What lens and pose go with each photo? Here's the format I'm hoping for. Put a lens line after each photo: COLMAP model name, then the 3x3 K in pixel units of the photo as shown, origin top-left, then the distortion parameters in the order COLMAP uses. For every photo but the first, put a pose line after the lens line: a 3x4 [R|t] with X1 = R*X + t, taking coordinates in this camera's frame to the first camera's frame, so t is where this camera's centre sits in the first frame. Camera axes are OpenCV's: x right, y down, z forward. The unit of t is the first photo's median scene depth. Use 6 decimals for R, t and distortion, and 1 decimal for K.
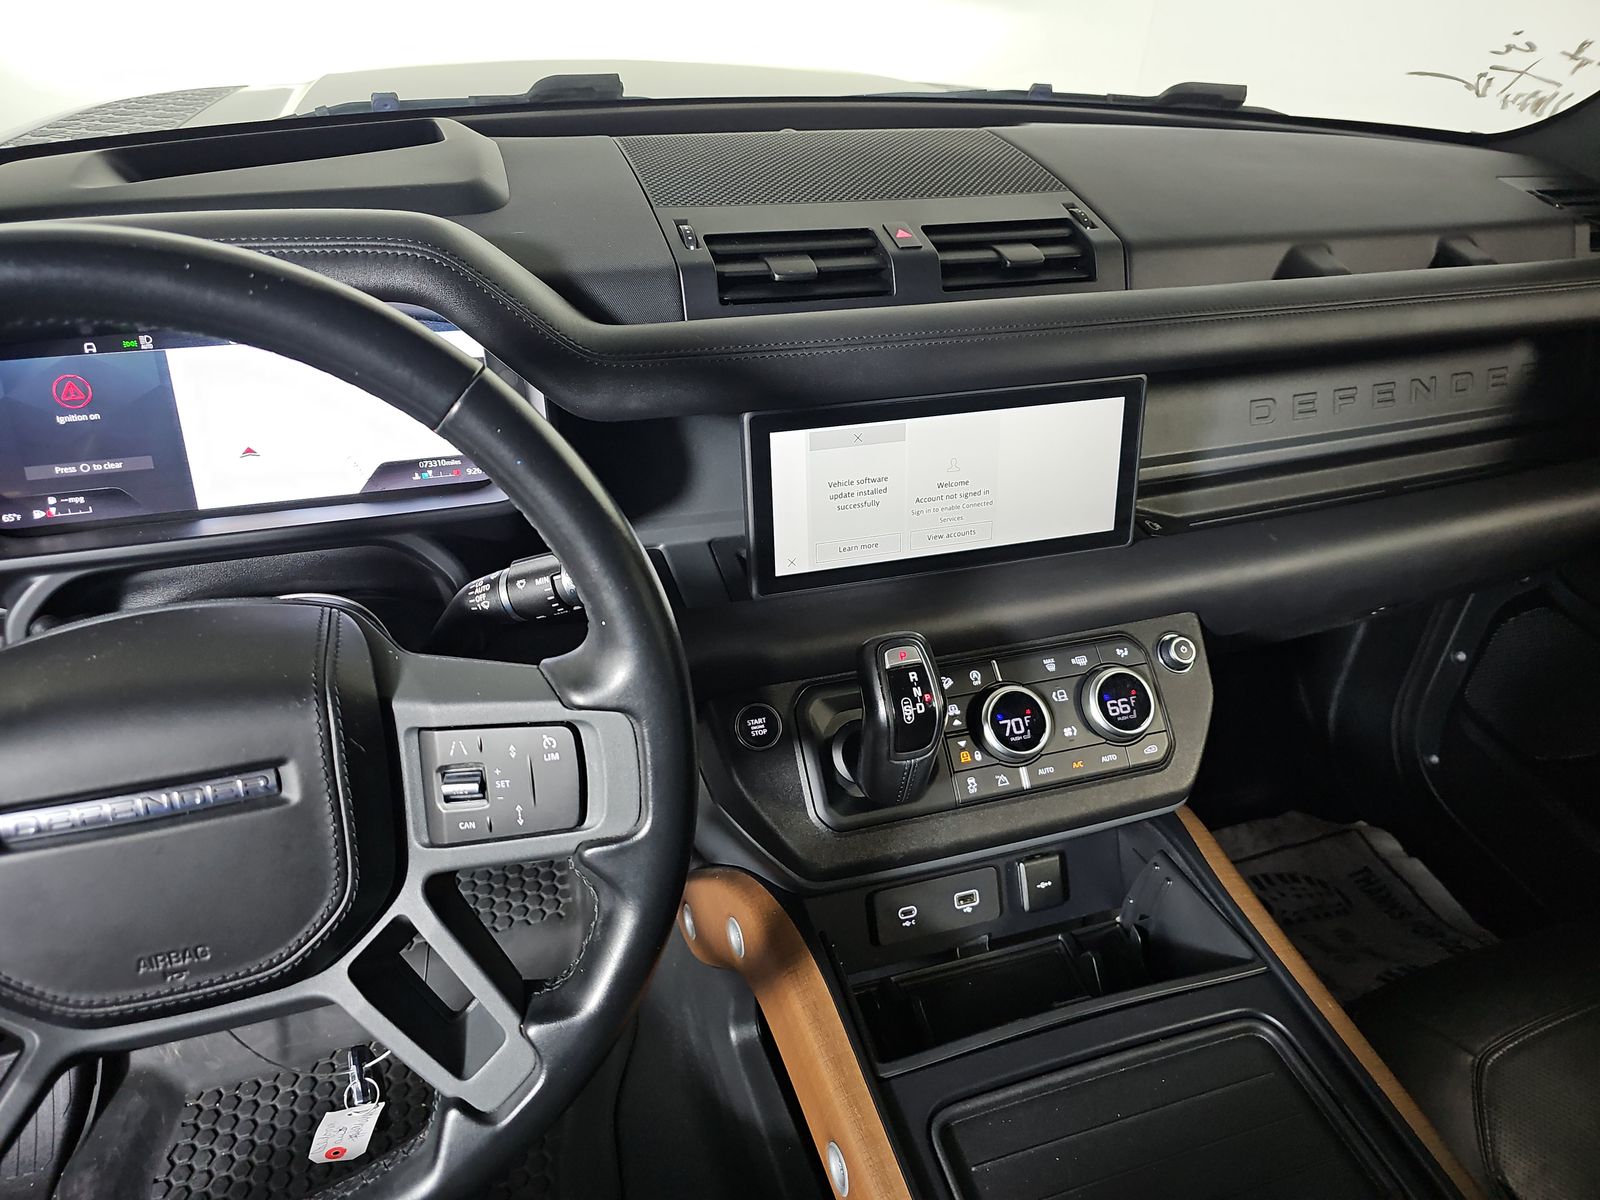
lens RADIAL K [[1092.5, 0, 801.2], [0, 1092.5, 590.5], [0, 0, 1]] dist [0.032529, -0.048870]
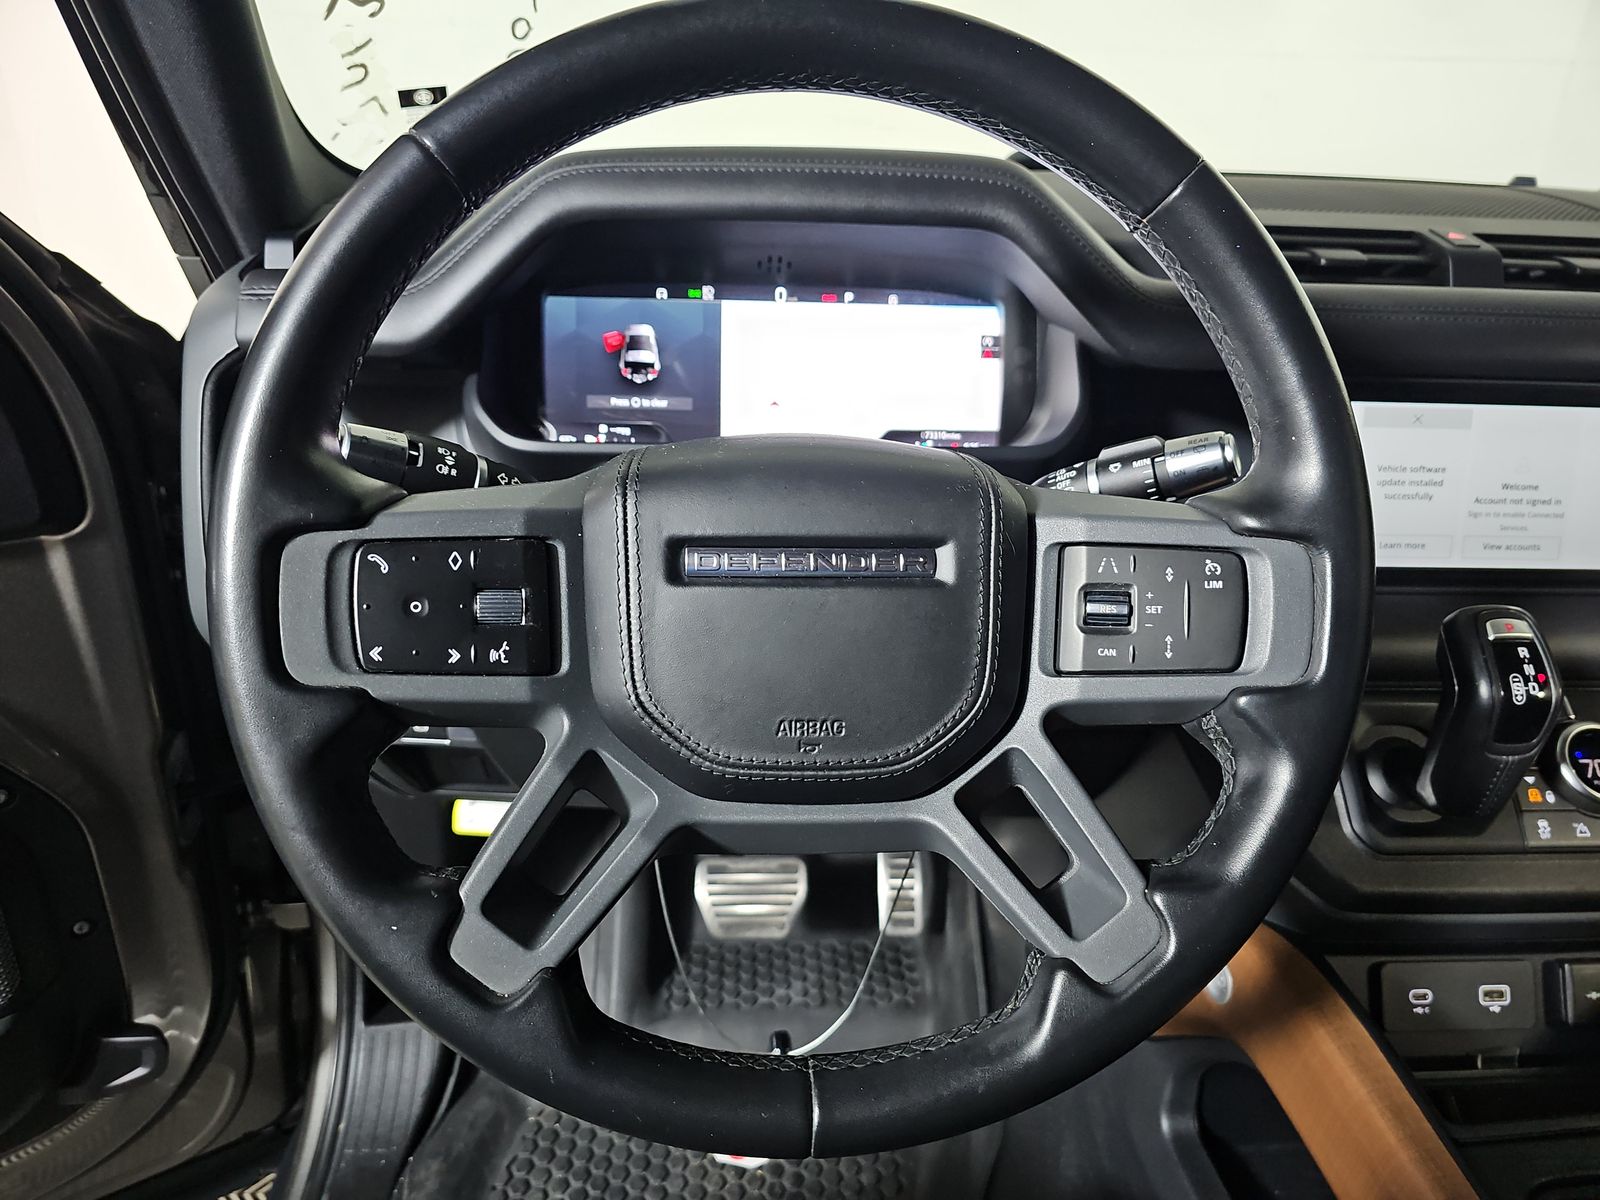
lens RADIAL K [[1092.5, 0, 796.5], [0, 1092.5, 592.9], [0, 0, 1]] dist [0.032529, -0.048870]
pose [[0.964585, 0.091490, -0.247396, -0.215080], [-0.133793, 0.978012, -0.159972, 0.223892], [0.227321, 0.187407, 0.955617, 0.039846]]
